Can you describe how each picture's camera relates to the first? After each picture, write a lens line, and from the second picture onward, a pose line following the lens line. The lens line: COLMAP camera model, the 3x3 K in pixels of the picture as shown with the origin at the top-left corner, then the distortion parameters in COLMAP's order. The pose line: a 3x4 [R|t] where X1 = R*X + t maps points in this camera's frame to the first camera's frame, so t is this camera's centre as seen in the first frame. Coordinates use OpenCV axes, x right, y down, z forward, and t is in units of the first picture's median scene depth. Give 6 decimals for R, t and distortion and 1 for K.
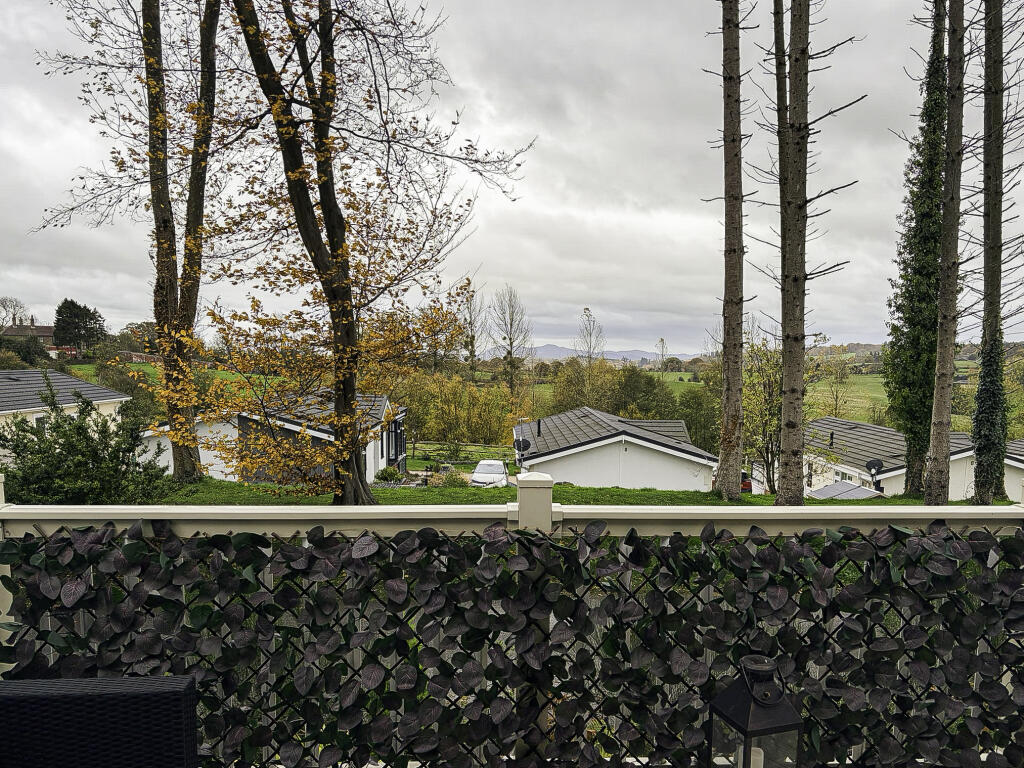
lens RADIAL K [[783.2, 0, 512.0], [0, 783.2, 384.0], [0, 0, 1]] dist [-0.002954, -0.000940]
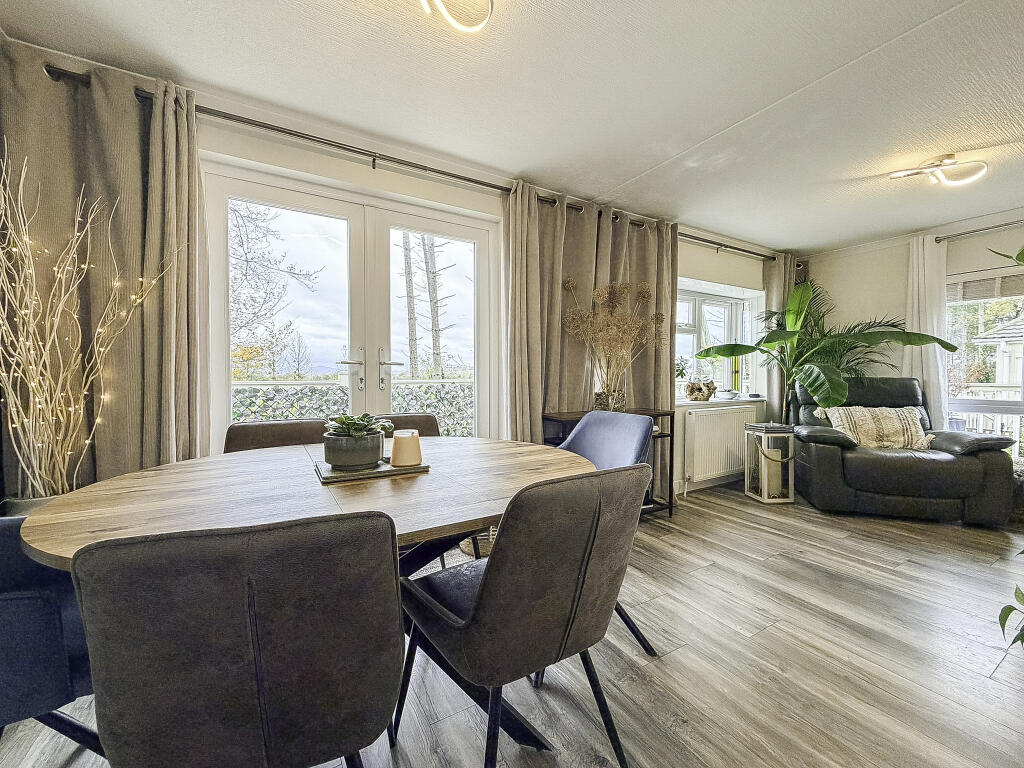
lens RADIAL K [[406.8, 0, 513.4], [0, 406.8, 378.0], [0, 0, 1]] dist [0.000298, -0.000162]
pose [[0.874558, -0.021518, 0.484443, -0.069055], [0.039428, 0.998863, -0.026811, 0.081002], [-0.483315, 0.042548, 0.874412, -0.350175]]
